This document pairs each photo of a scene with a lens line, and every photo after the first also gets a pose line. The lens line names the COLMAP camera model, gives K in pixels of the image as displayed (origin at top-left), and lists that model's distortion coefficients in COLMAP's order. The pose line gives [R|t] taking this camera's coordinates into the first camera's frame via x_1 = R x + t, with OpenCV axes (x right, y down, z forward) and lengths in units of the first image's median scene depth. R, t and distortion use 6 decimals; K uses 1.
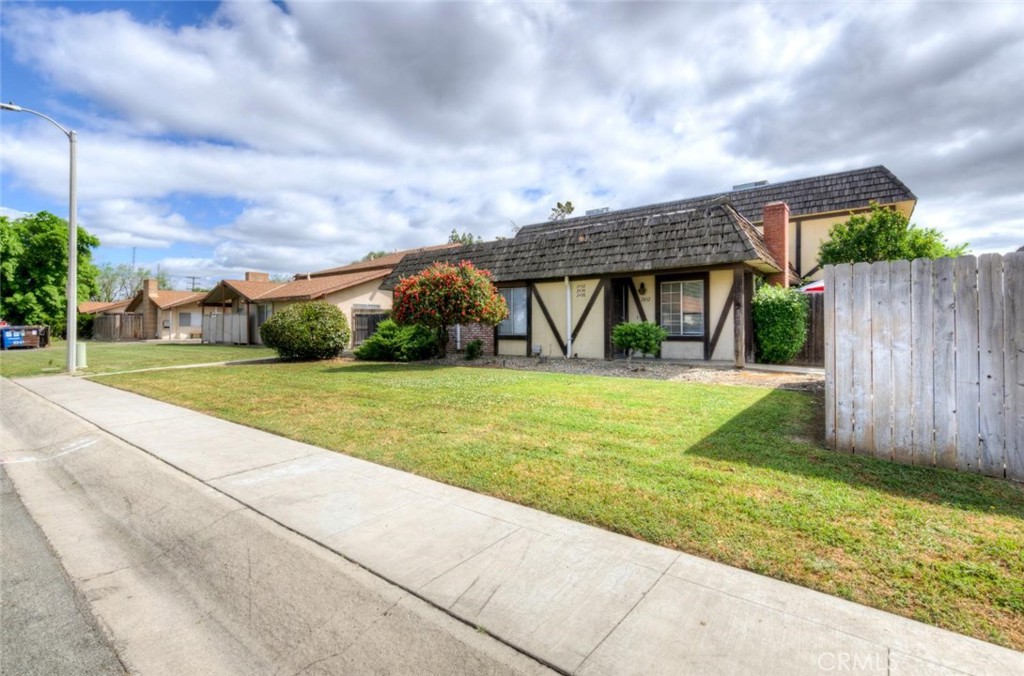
lens RADIAL K [[457.2, 0, 502.4], [0, 457.2, 318.6], [0, 0, 1]] dist [0.010132, 0.001552]
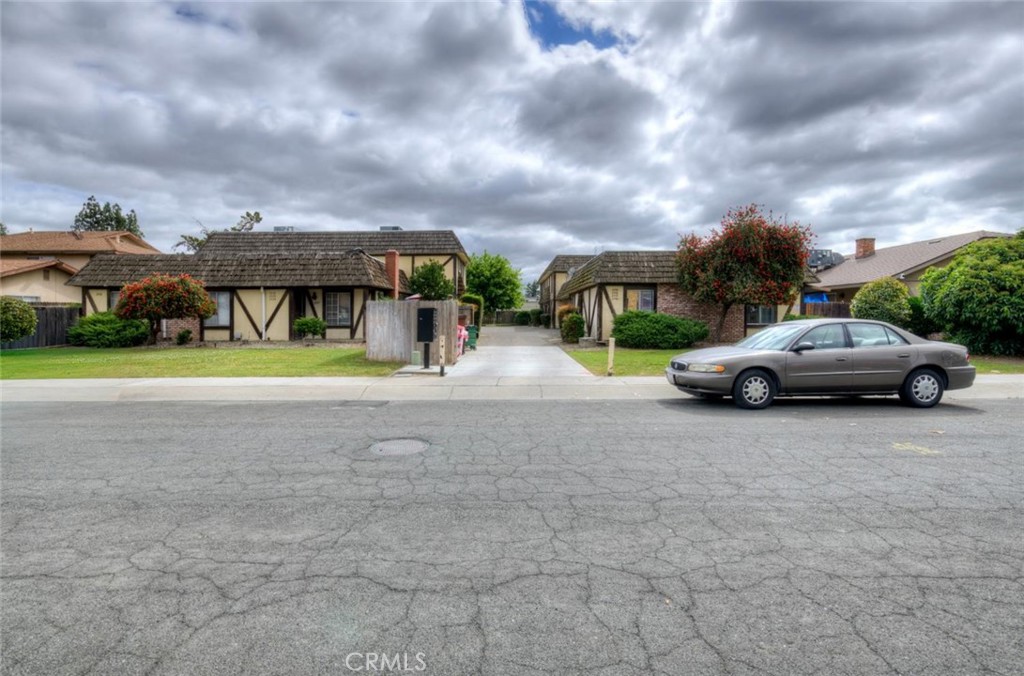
lens RADIAL K [[457.2, 0, 487.2], [0, 457.2, 320.3], [0, 0, 1]] dist [0.010132, 0.001552]
pose [[0.811108, -0.002354, 0.584892, -0.140843], [-0.012267, 0.999703, 0.021035, -0.022091], [-0.584768, -0.024236, 0.810838, -0.653154]]
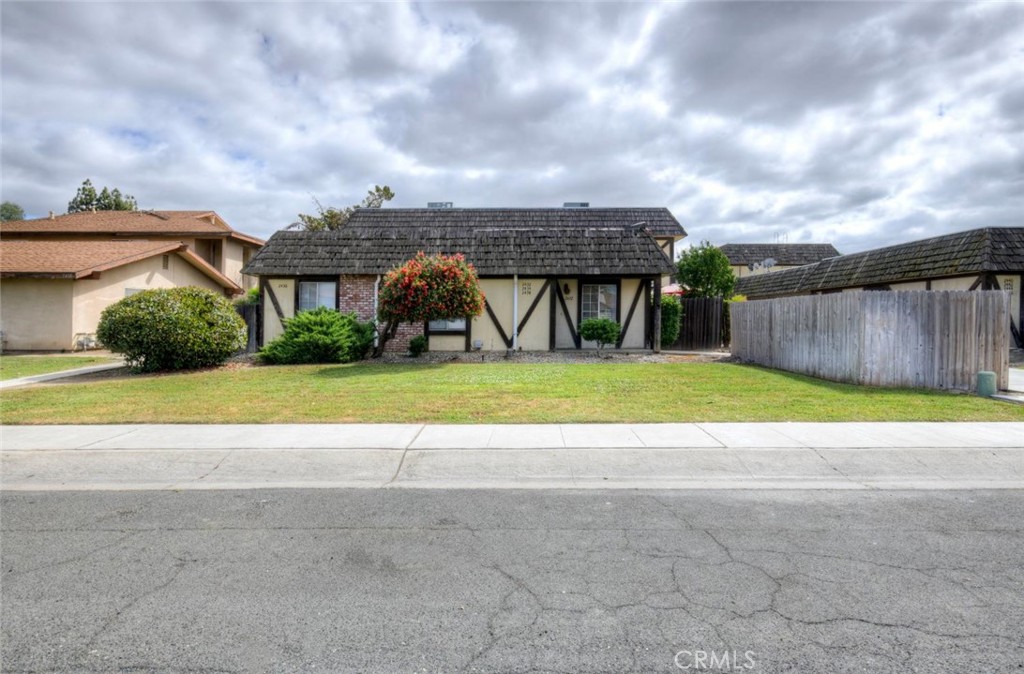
lens RADIAL K [[501.7, 0, 505.8], [0, 501.7, 320.8], [0, 0, 1]] dist [-0.000505, 0.002283]
pose [[0.794599, 0.001984, 0.607131, -0.595066], [-0.012991, 0.999821, 0.013735, -0.000466], [-0.606995, -0.018801, 0.794483, 0.084372]]
